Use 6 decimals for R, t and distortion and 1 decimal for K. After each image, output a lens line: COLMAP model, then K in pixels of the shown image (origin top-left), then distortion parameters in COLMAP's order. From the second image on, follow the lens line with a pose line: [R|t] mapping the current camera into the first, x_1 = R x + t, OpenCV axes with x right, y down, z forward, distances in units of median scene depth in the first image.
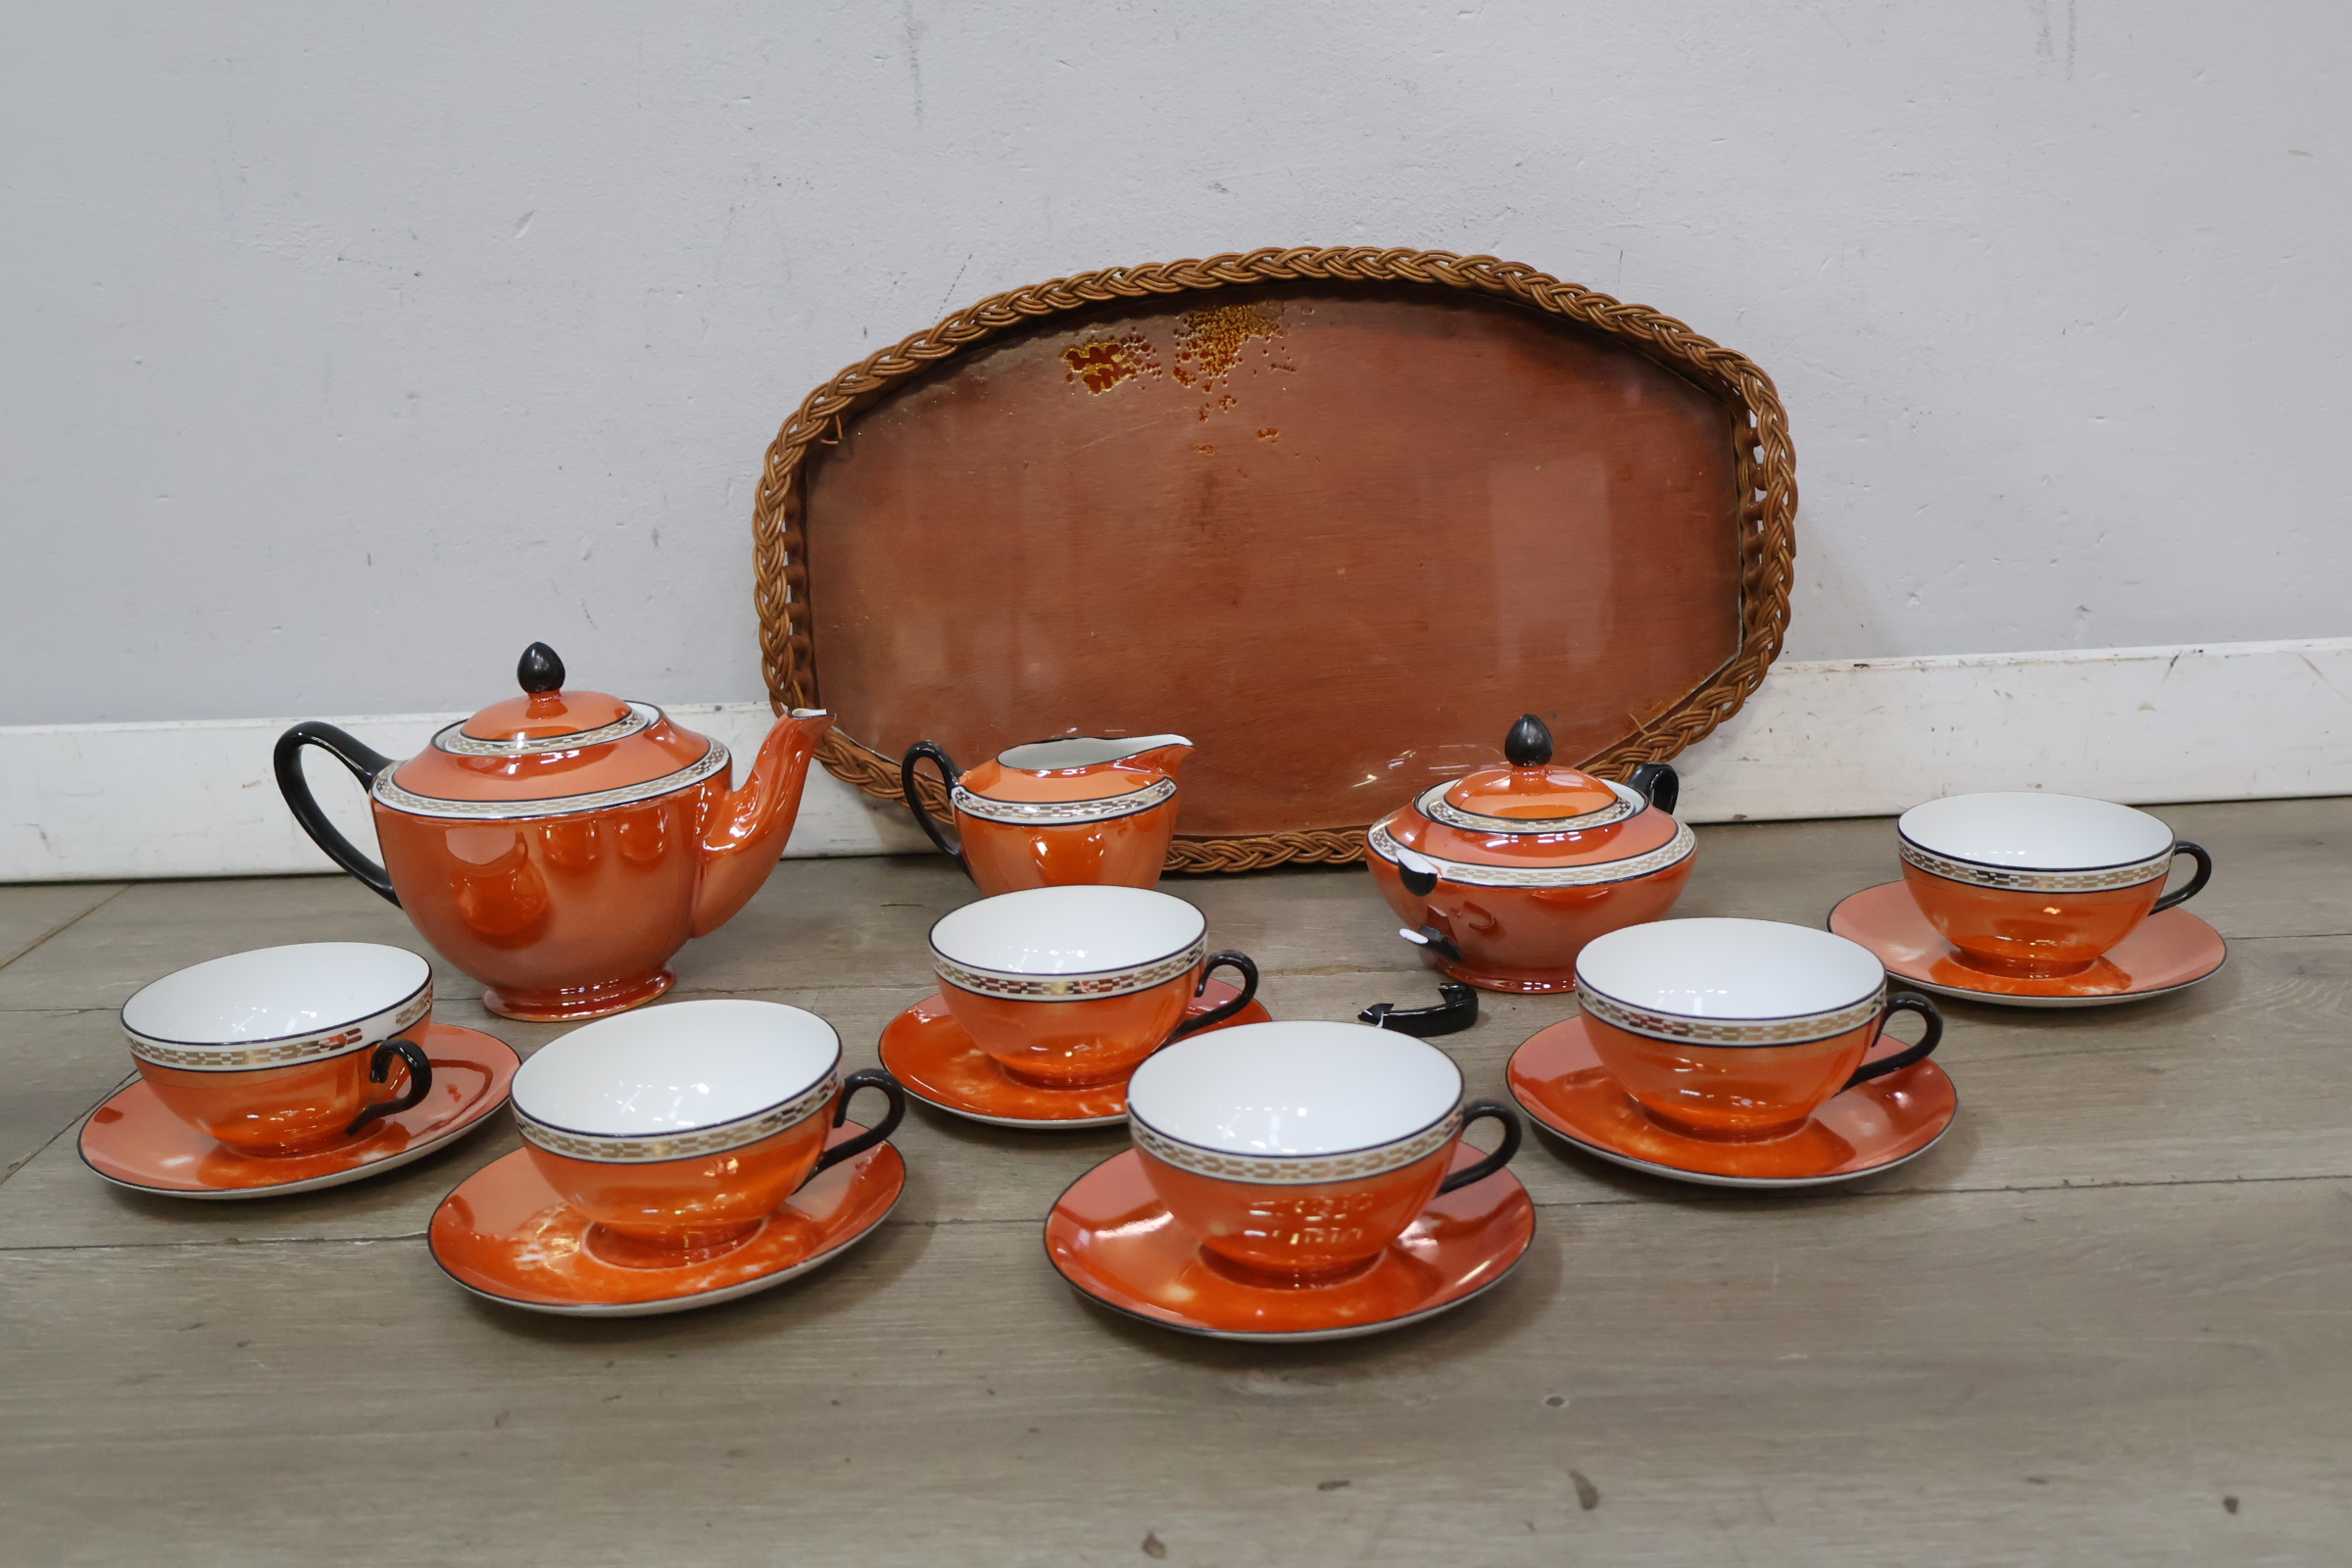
lens RADIAL K [[2196.0, 0, 1163.1], [0, 2196.0, 789.2], [0, 0, 1]] dist [0.017675, 0.000000]
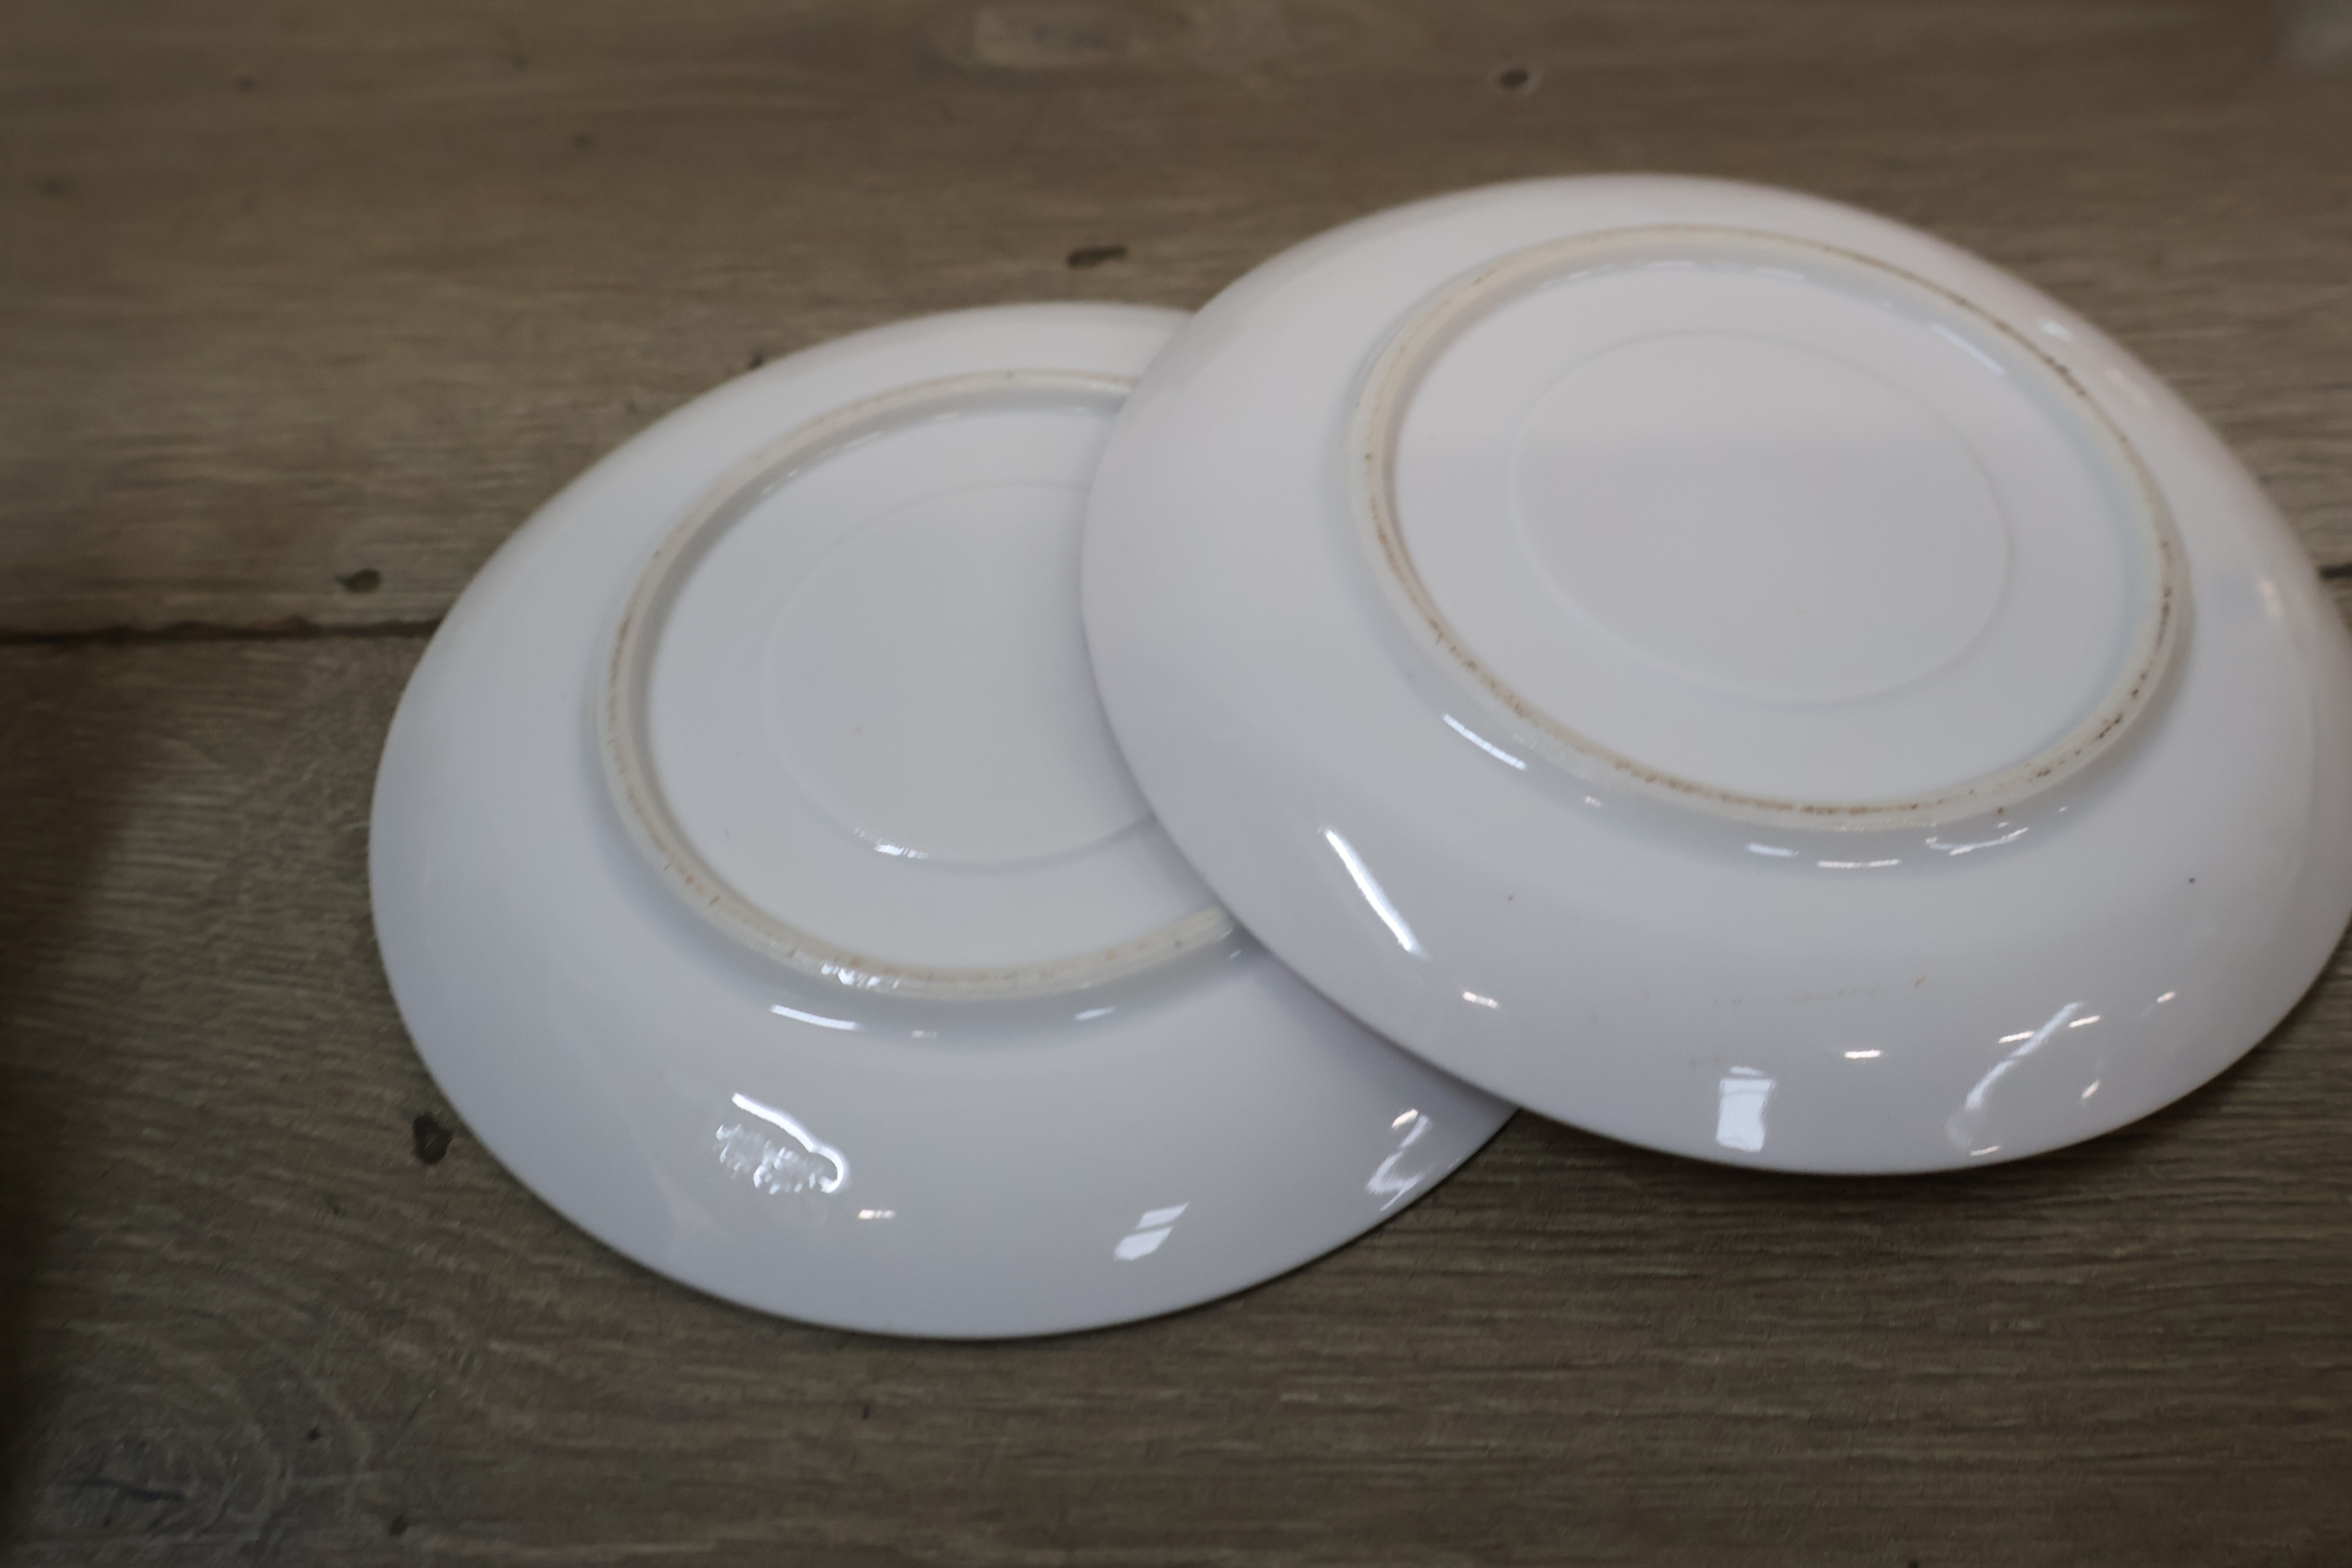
lens RADIAL K [[2196.0, 0, 1184.5], [0, 2196.0, 765.6], [0, 0, 1]] dist [0.017675, 0.000000]
pose [[0.999924, -0.012293, 0.000106, 0.068622], [0.009573, 0.783992, 0.620697, 0.050440], [-0.007713, -0.620649, 0.784051, 0.337719]]
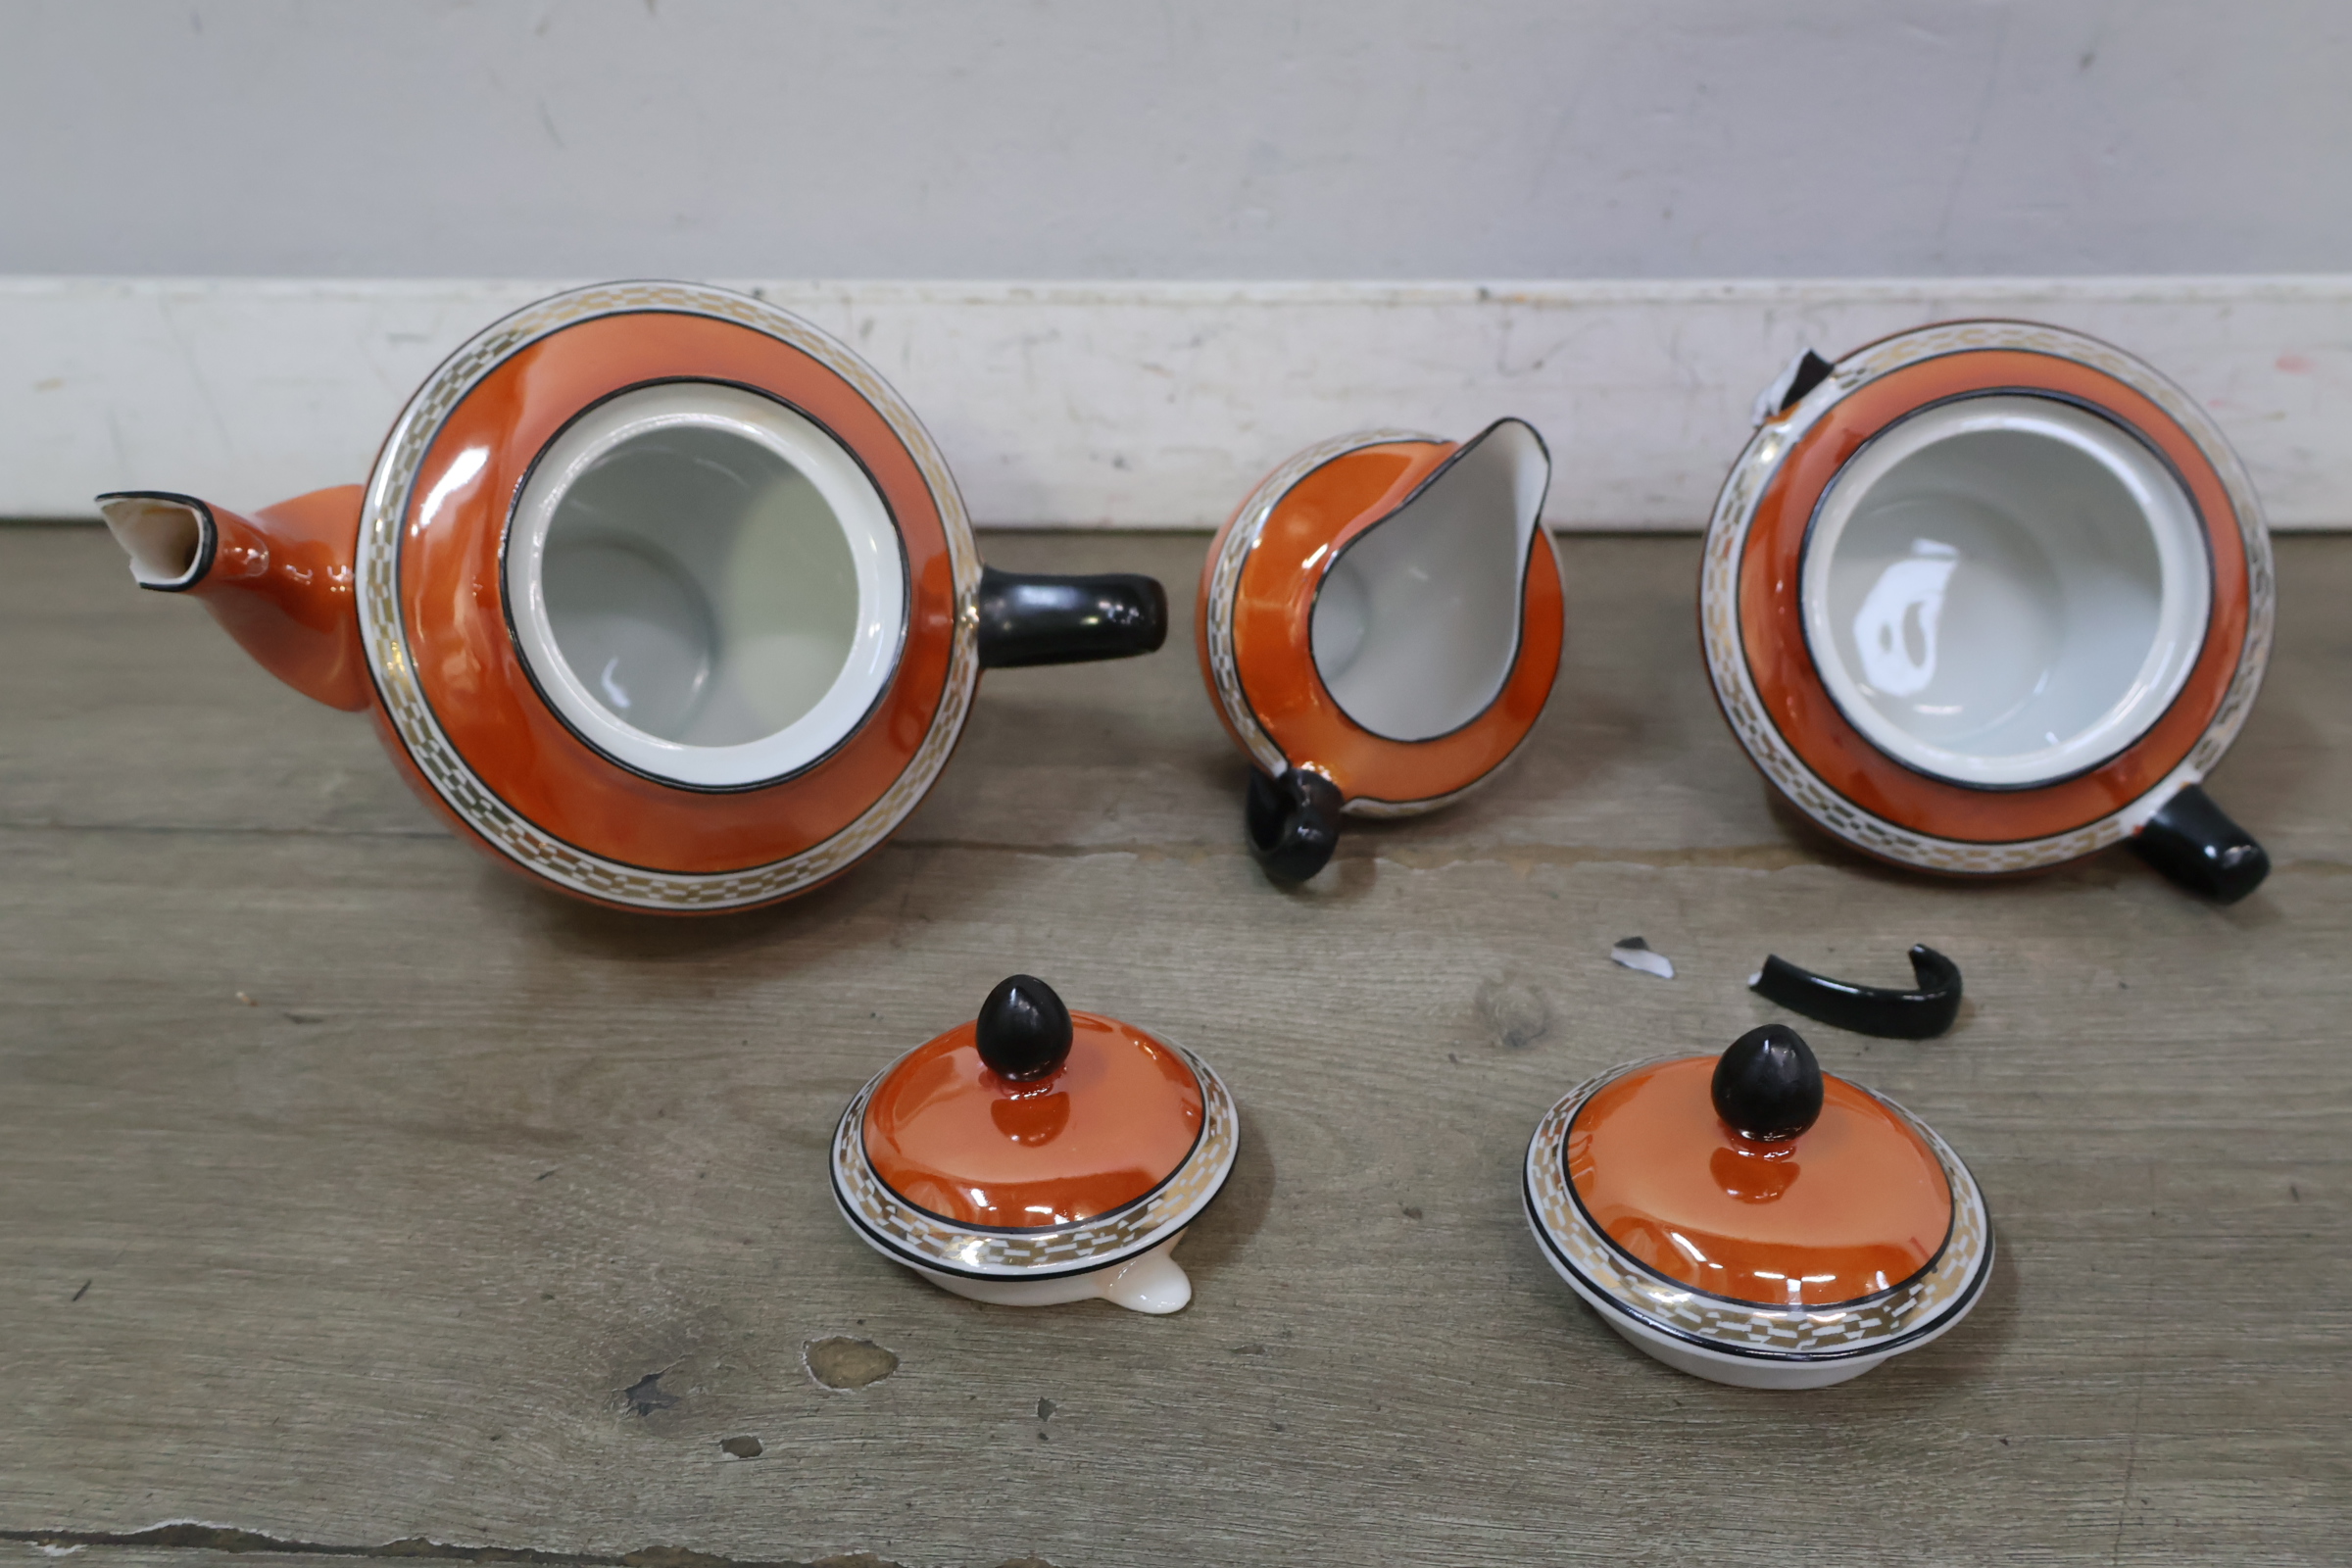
lens RADIAL K [[2196.0, 0, 1171.7], [0, 2196.0, 782.2], [0, 0, 1]] dist [0.017675, 0.000000]
pose [[0.998437, 0.041778, -0.037115, -0.075022], [-0.029517, 0.958209, 0.284541, -0.117228], [0.047452, -0.283001, 0.957945, 0.496588]]
